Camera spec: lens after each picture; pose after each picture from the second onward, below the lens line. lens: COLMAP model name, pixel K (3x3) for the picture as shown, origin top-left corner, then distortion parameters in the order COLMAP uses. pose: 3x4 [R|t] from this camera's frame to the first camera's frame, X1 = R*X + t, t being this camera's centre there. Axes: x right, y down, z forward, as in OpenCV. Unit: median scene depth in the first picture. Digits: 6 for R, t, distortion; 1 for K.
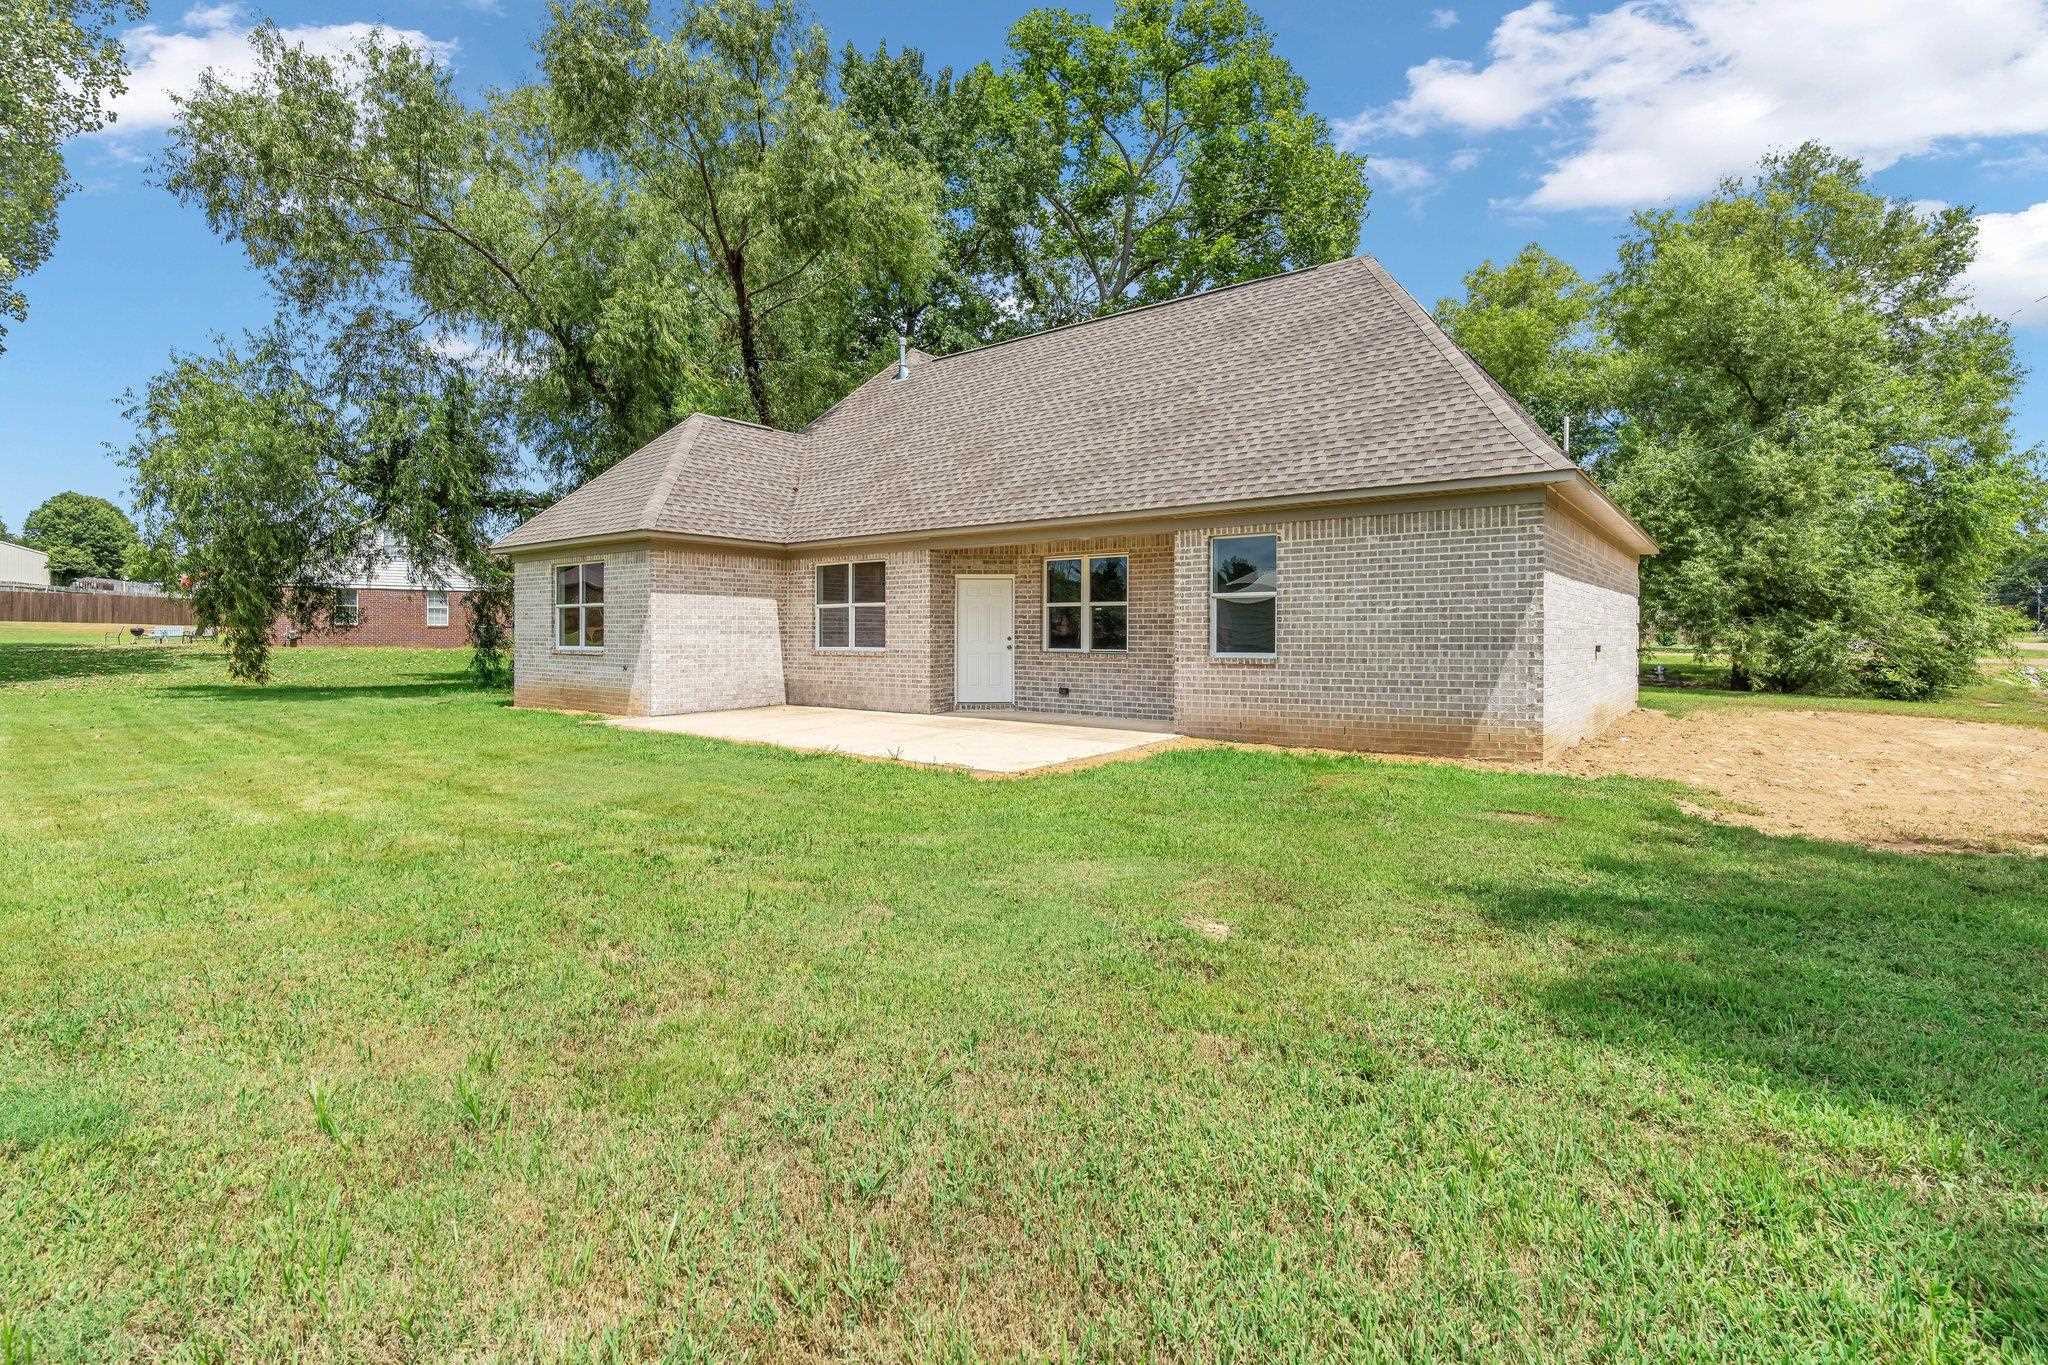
lens RADIAL K [[930.7, 0, 1047.4], [0, 930.7, 620.9], [0, 0, 1]] dist [-0.003245, -0.000191]
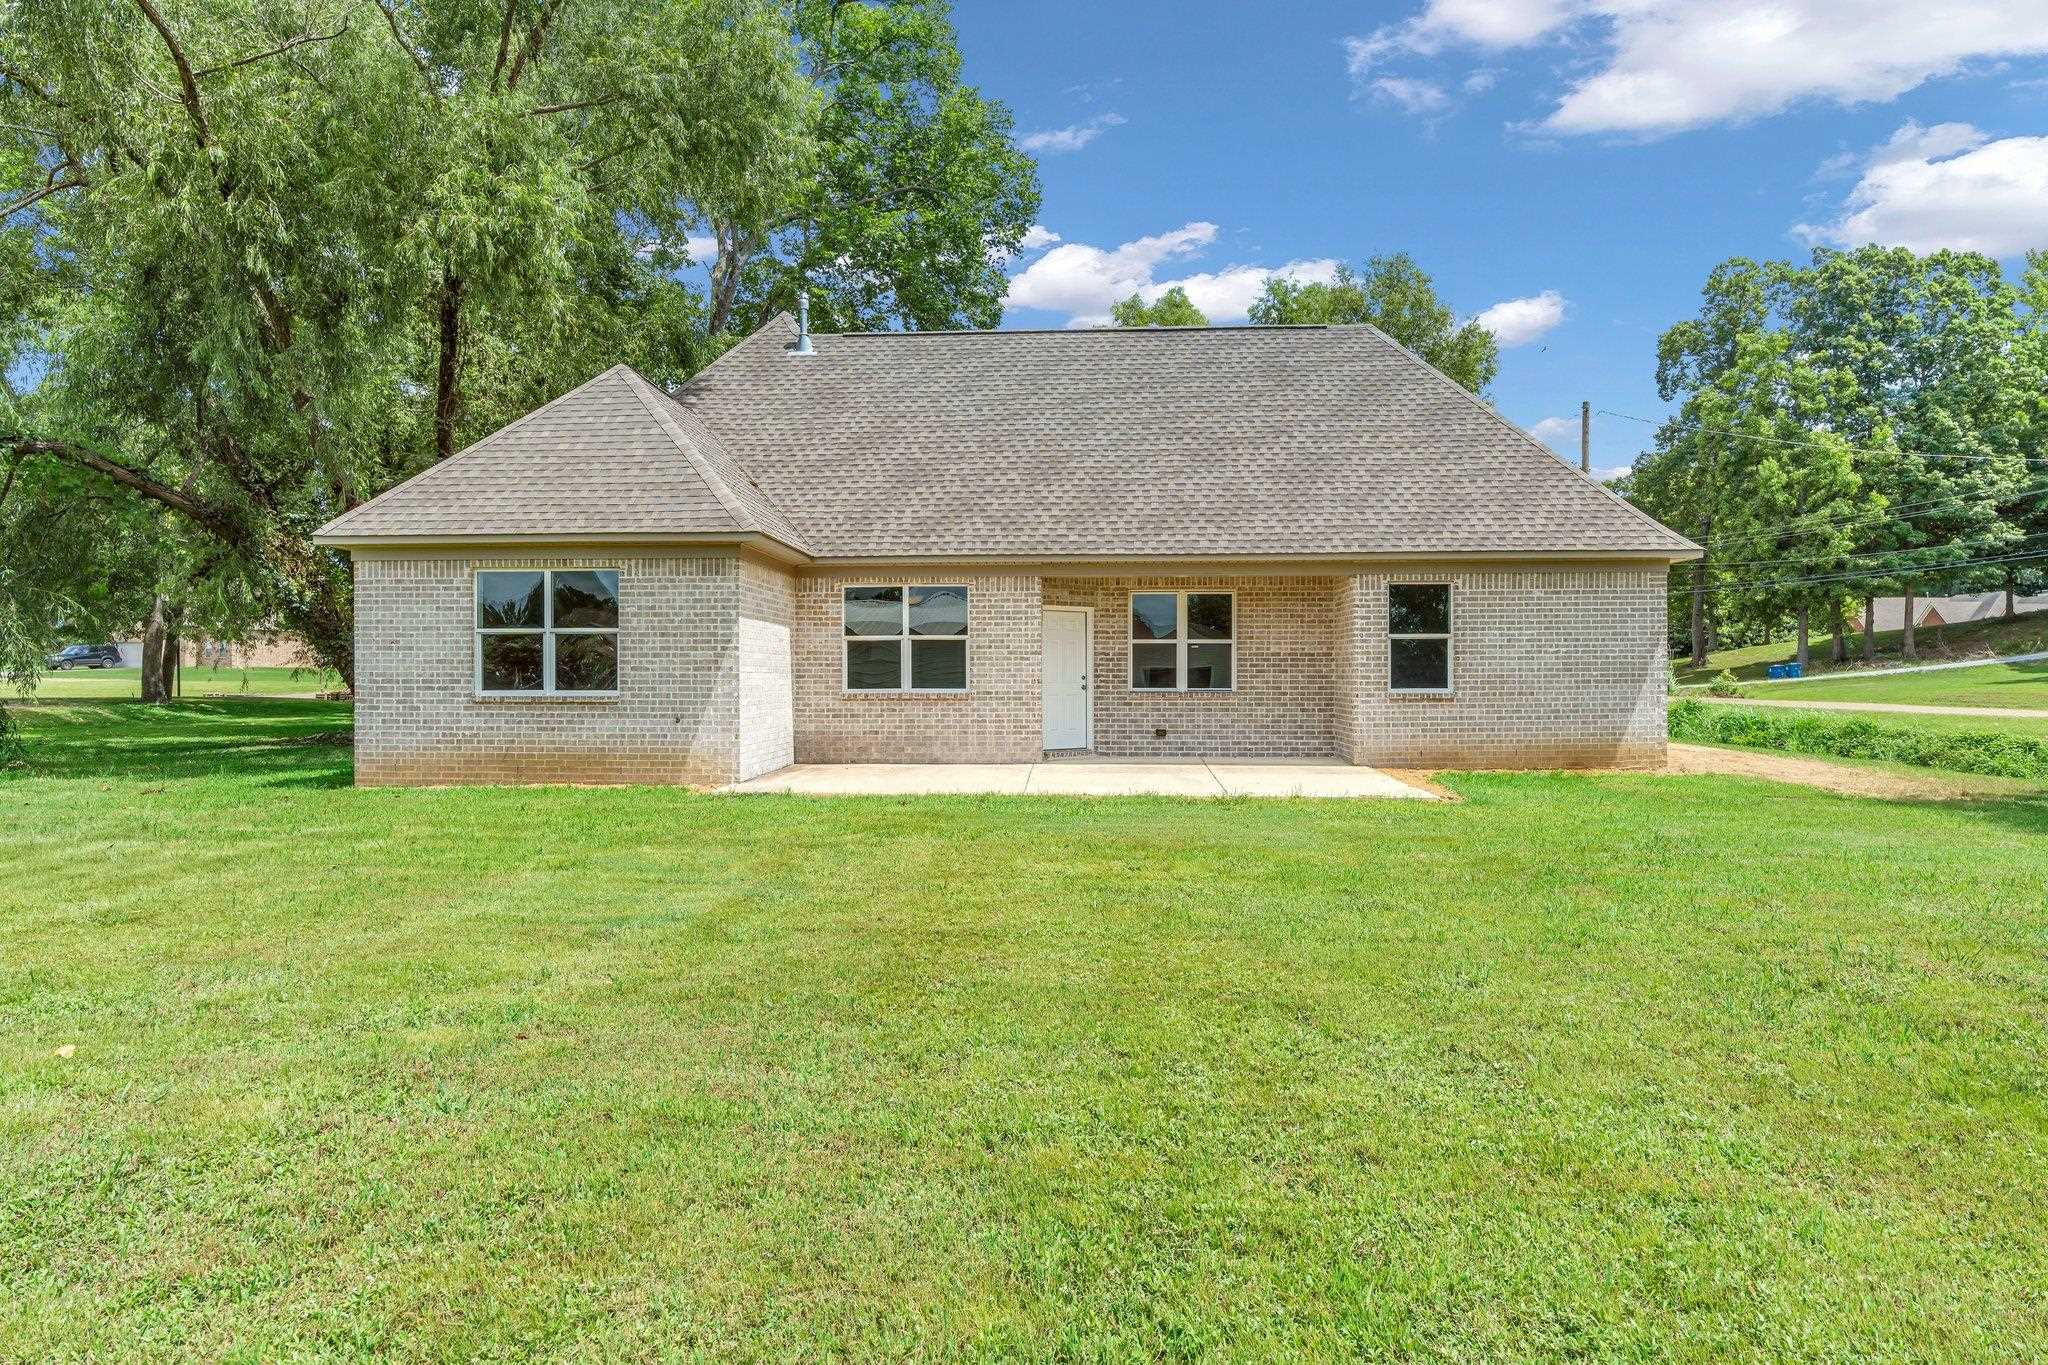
lens RADIAL K [[1160.3, 0, 1031.3], [0, 1160.3, 683.9], [0, 0, 1]] dist [-0.002506, 0.000058]
pose [[0.820743, -0.006771, 0.571257, -0.746378], [-0.006928, 0.999738, 0.021804, 0.001066], [-0.571255, -0.021853, 0.820482, 0.100745]]
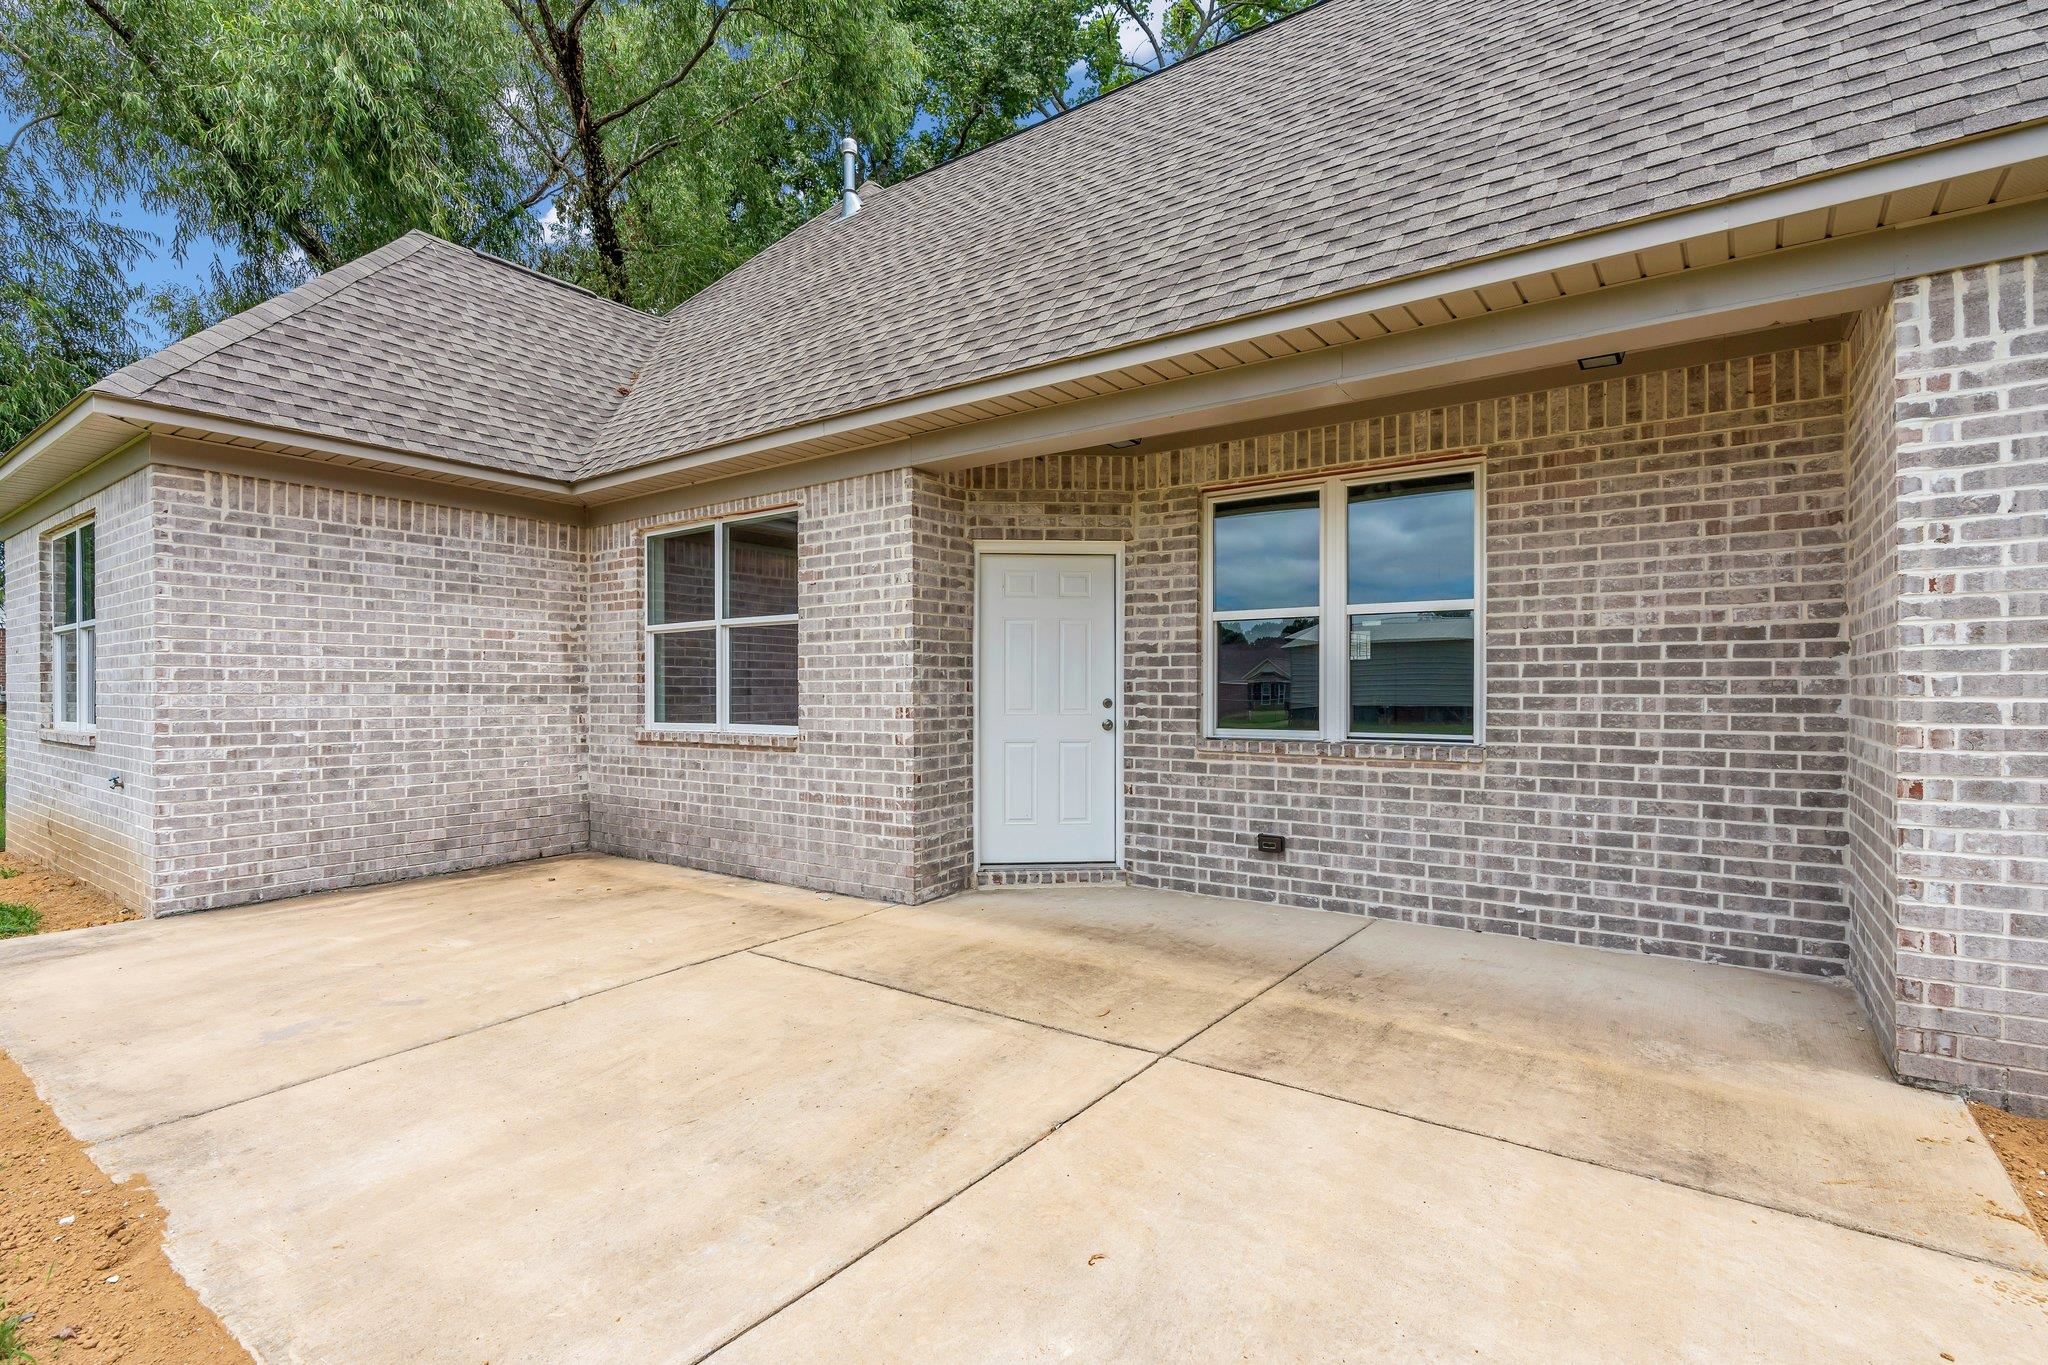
lens RADIAL K [[930.7, 0, 1030.3], [0, 930.7, 696.5], [0, 0, 1]] dist [-0.003245, -0.000191]
pose [[0.999722, -0.001488, 0.023548, -0.085702], [0.001076, 0.999847, 0.017487, 0.009366], [-0.023570, -0.017456, 0.999570, 0.610177]]
